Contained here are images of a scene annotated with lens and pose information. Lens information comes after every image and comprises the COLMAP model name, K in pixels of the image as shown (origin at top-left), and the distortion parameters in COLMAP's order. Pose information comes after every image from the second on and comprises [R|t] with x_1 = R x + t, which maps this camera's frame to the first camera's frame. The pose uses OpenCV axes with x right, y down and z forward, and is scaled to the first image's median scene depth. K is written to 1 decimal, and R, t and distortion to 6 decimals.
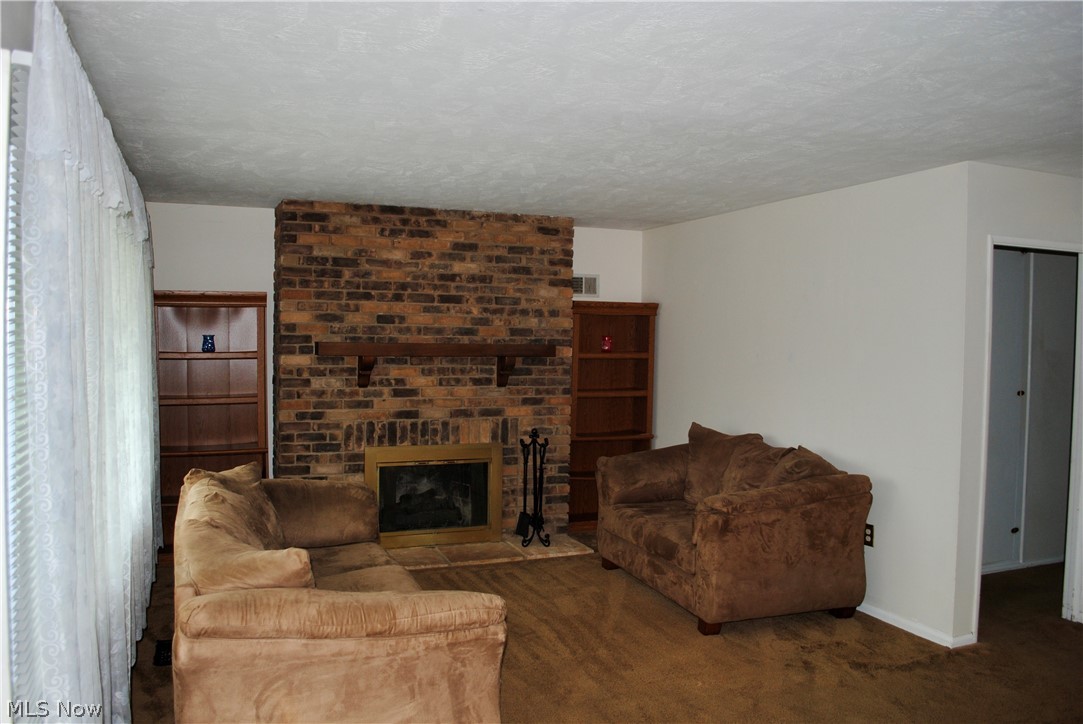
lens RADIAL K [[862.7, 0, 515.1], [0, 862.7, 370.3], [0, 0, 1]] dist [-0.084779, 0.026103]
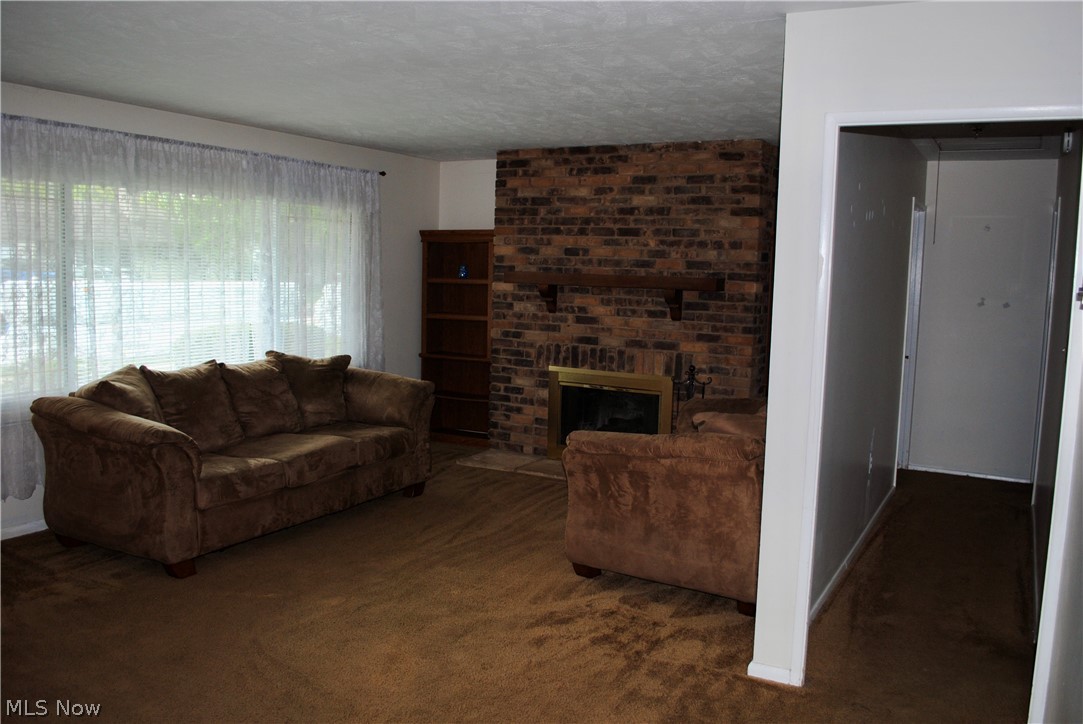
lens RADIAL K [[862.7, 0, 507.2], [0, 862.7, 372.3], [0, 0, 1]] dist [-0.084779, 0.026103]
pose [[0.627405, 0.098488, -0.772439, 0.653446], [-0.049866, 0.995015, 0.086364, 0.002777], [0.777094, -0.015667, 0.629189, 0.241453]]
